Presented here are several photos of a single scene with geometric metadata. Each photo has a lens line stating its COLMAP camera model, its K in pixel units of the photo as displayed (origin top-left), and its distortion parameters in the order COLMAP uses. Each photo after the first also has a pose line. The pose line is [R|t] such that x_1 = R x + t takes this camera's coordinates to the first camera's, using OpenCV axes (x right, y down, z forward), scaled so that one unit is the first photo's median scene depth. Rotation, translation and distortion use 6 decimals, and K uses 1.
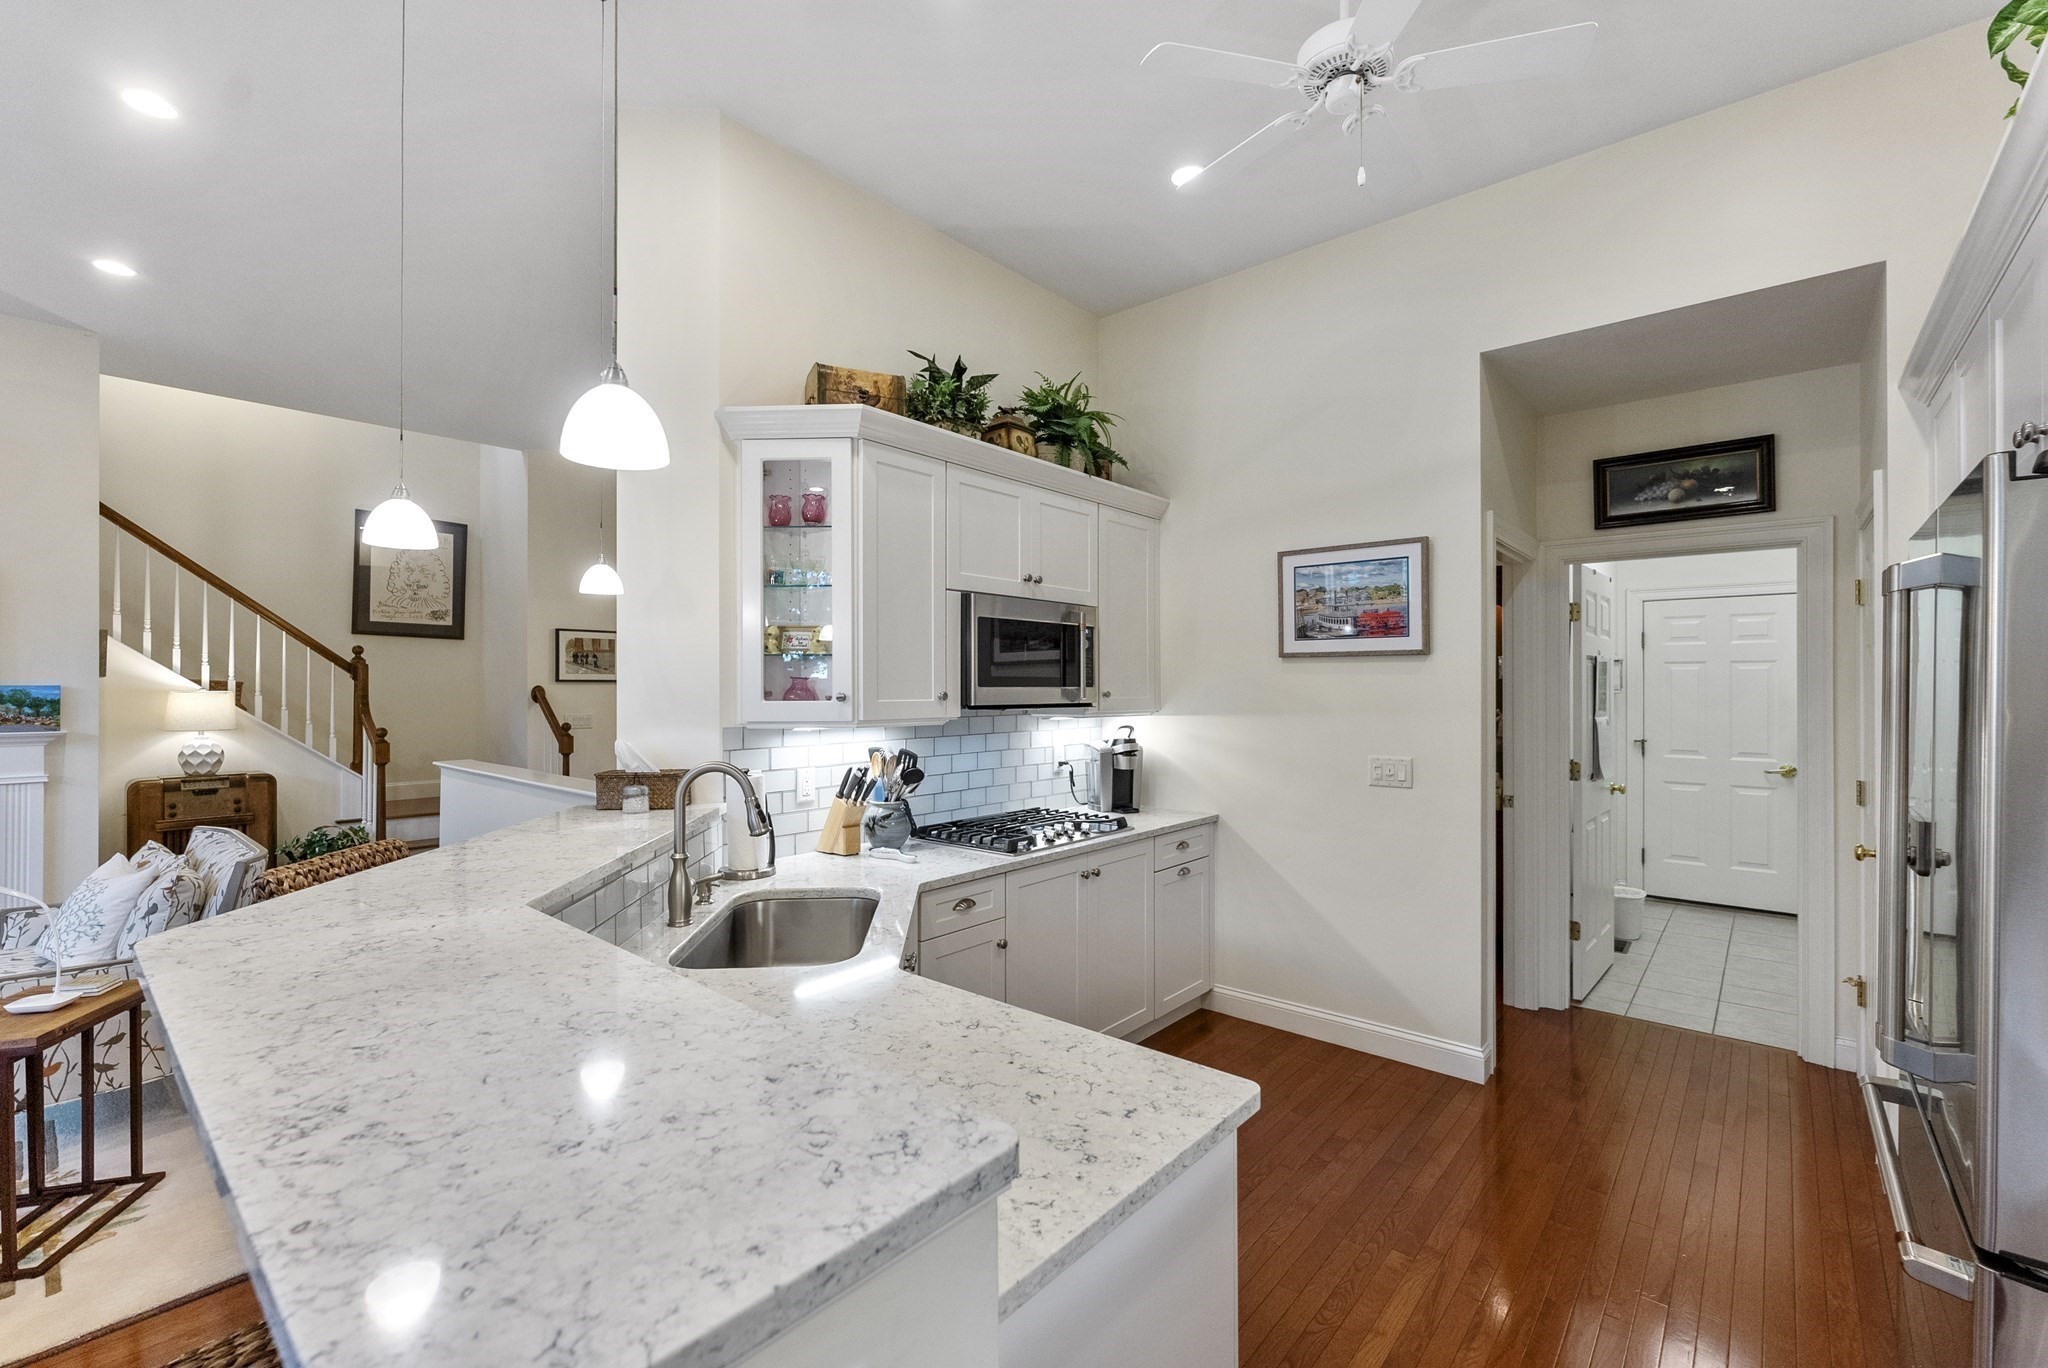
lens RADIAL K [[866.9, 0, 1024.3], [0, 866.9, 683.0], [0, 0, 1]] dist [-0.003650, -0.000336]
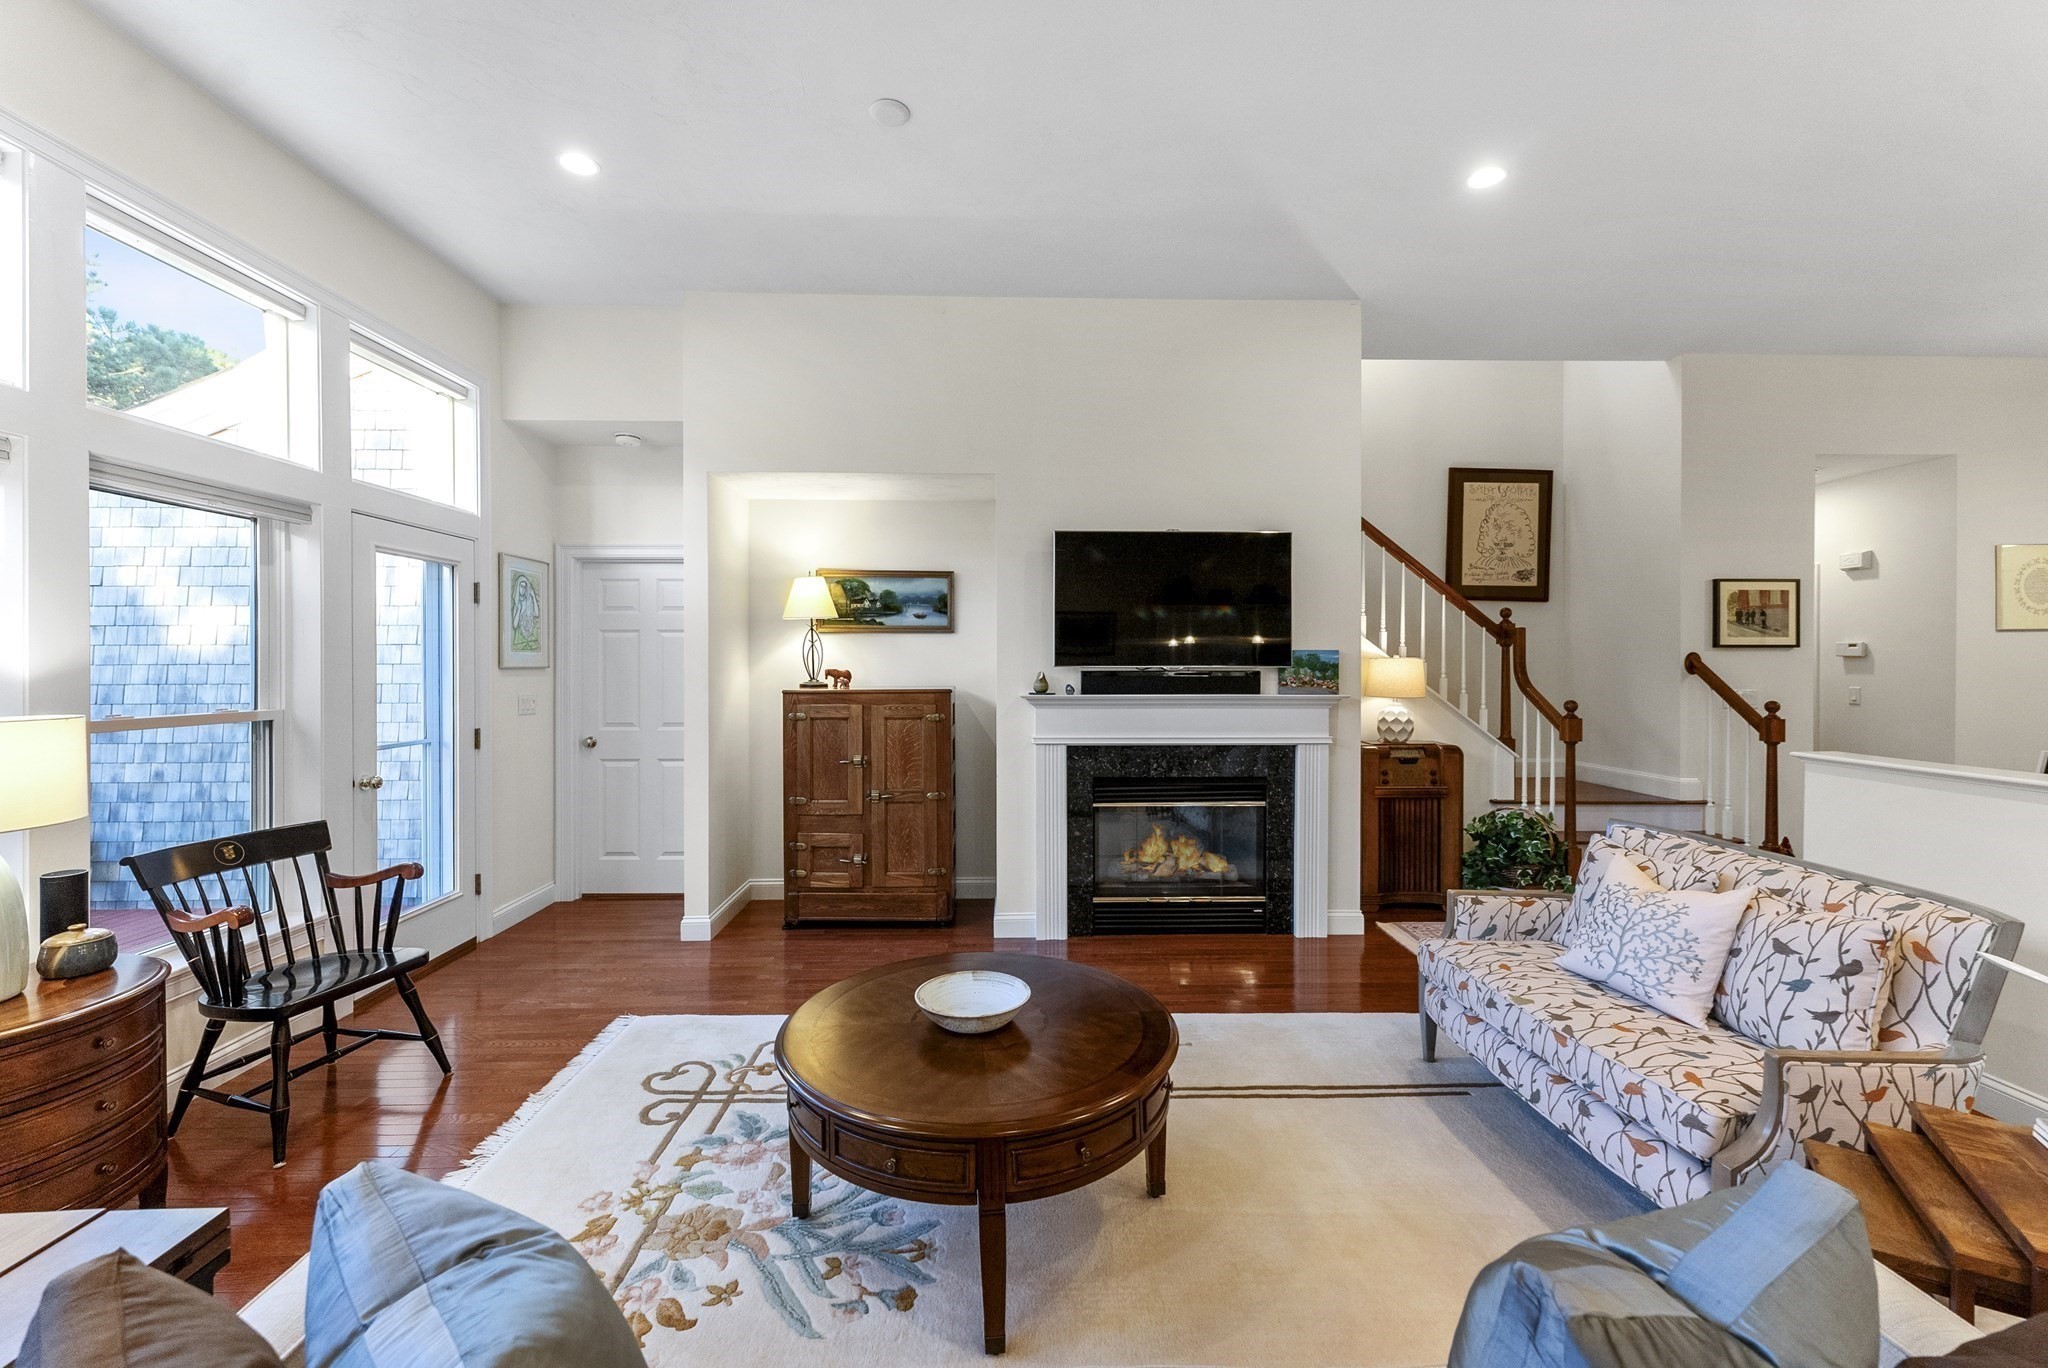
lens RADIAL K [[829.7, 0, 1017.5], [0, 829.7, 666.7], [0, 0, 1]] dist [-0.000991, 0.000331]
pose [[0.674147, 0.006033, -0.738573, -0.761907], [0.001278, 0.999956, 0.009335, 0.015039], [0.738597, -0.007237, 0.674109, 0.063280]]
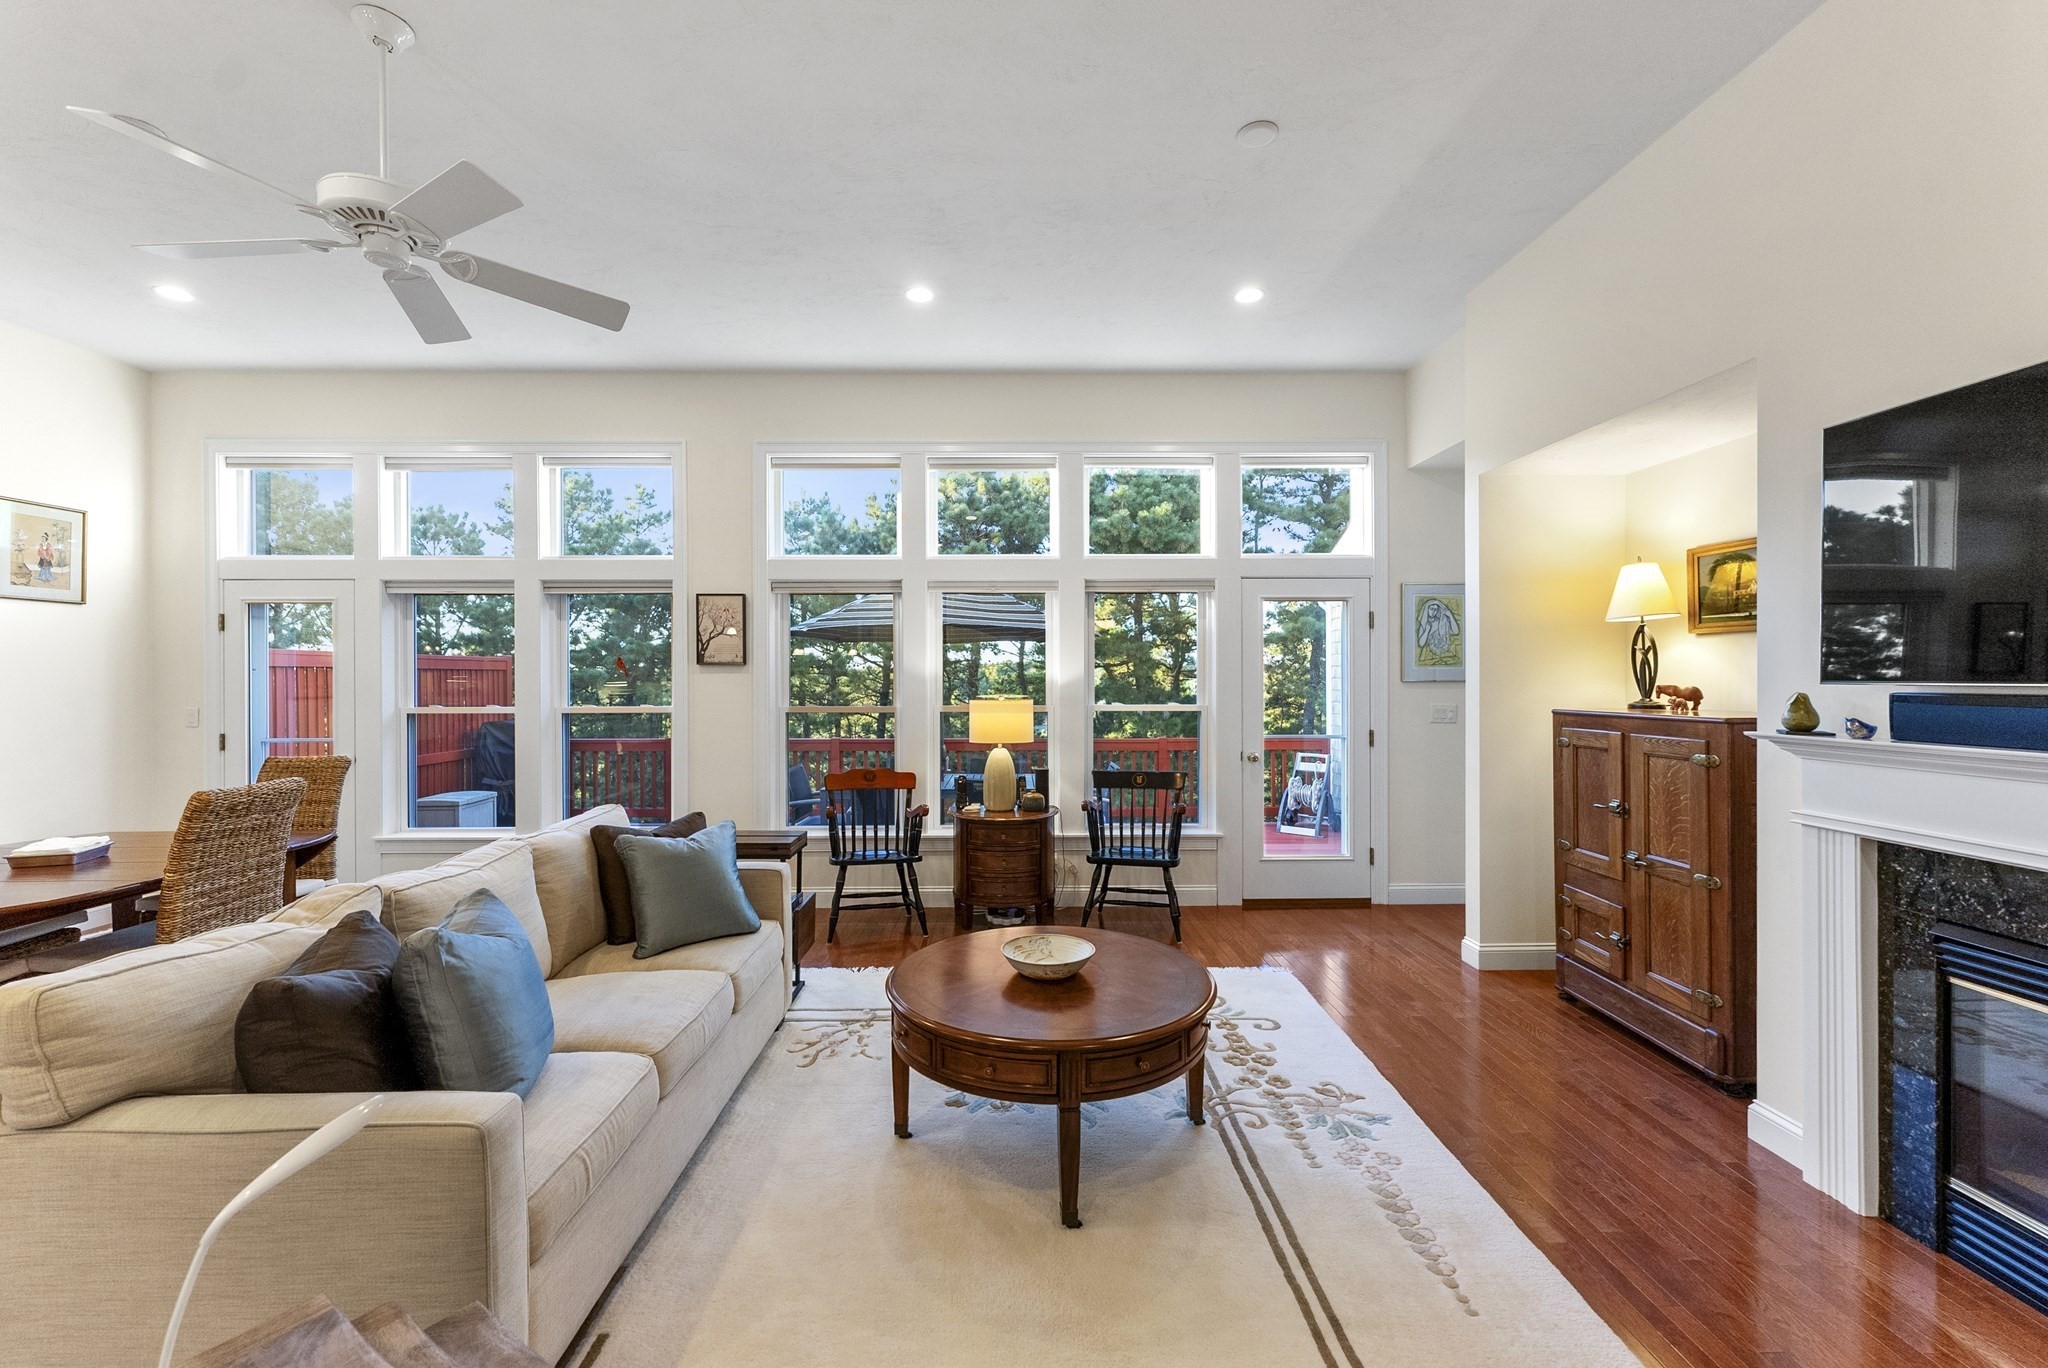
lens RADIAL K [[829.7, 0, 1015.9], [0, 829.7, 681.9], [0, 0, 1]] dist [-0.000991, 0.000331]
pose [[-0.749951, 0.007236, -0.661454, -0.724876], [0.005415, 0.999974, 0.004799, 0.018376], [0.661472, 0.000017, -0.749970, 0.933705]]
